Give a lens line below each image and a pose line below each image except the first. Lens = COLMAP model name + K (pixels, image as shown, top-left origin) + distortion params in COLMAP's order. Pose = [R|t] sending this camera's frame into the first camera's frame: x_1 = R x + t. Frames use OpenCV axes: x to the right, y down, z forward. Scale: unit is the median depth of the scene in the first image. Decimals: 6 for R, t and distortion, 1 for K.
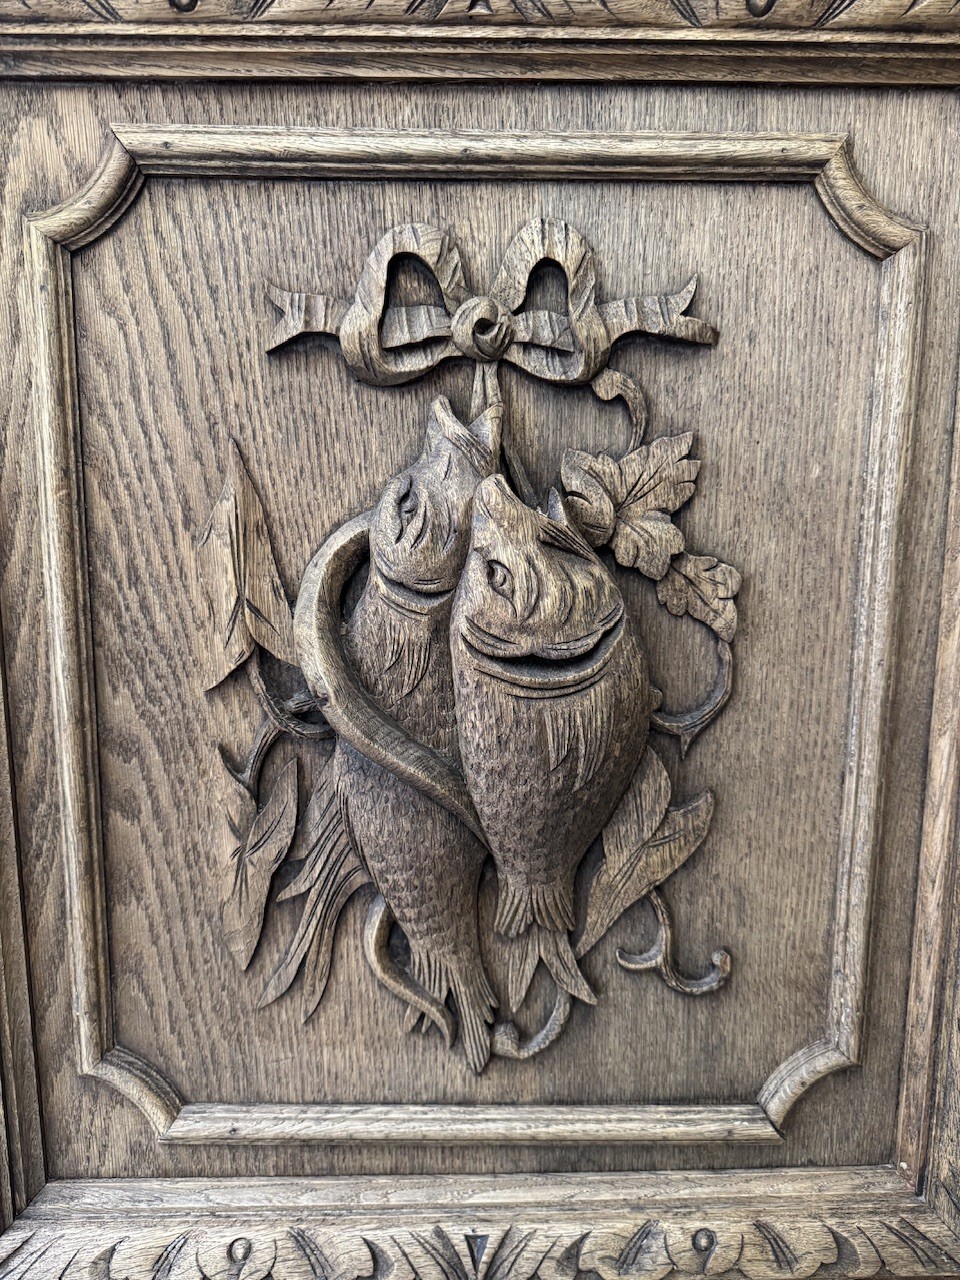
lens RADIAL K [[964.5, 0, 468.3], [0, 964.5, 664.7], [0, 0, 1]] dist [0.072632, -0.093067]
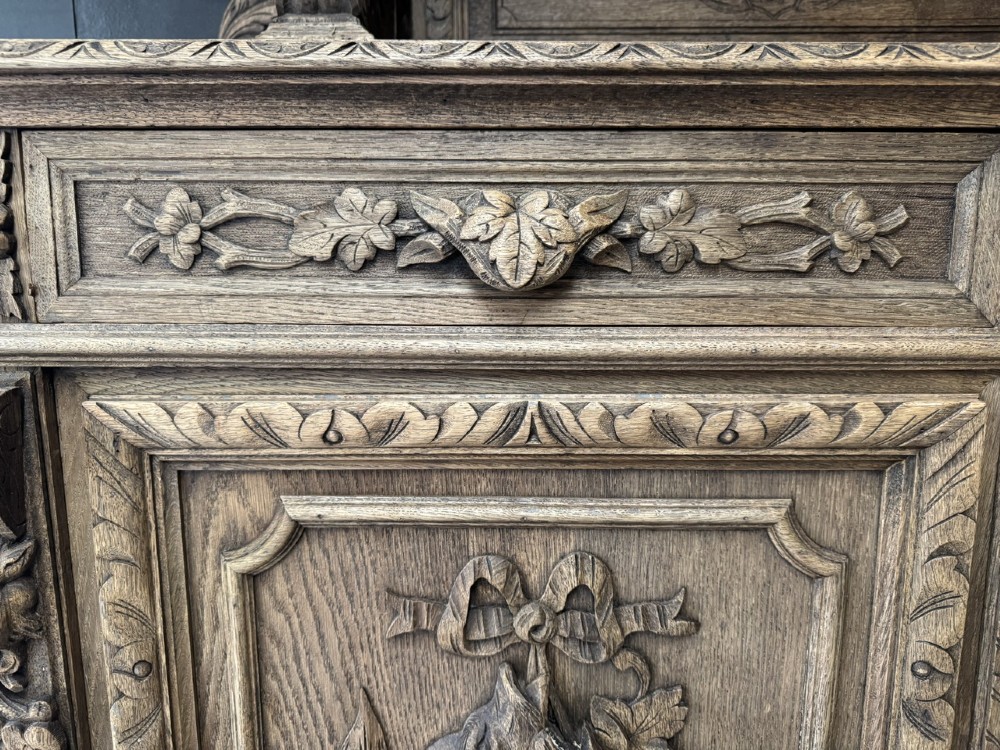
lens RADIAL K [[711.8, 0, 497.2], [0, 711.8, 385.5], [0, 0, 1]] dist [0.028943, -0.052891]
pose [[0.999410, 0.000365, -0.034346, -0.005139], [-0.000840, 0.999904, -0.013815, -0.659949], [0.034337, 0.013836, 0.999315, -0.064674]]
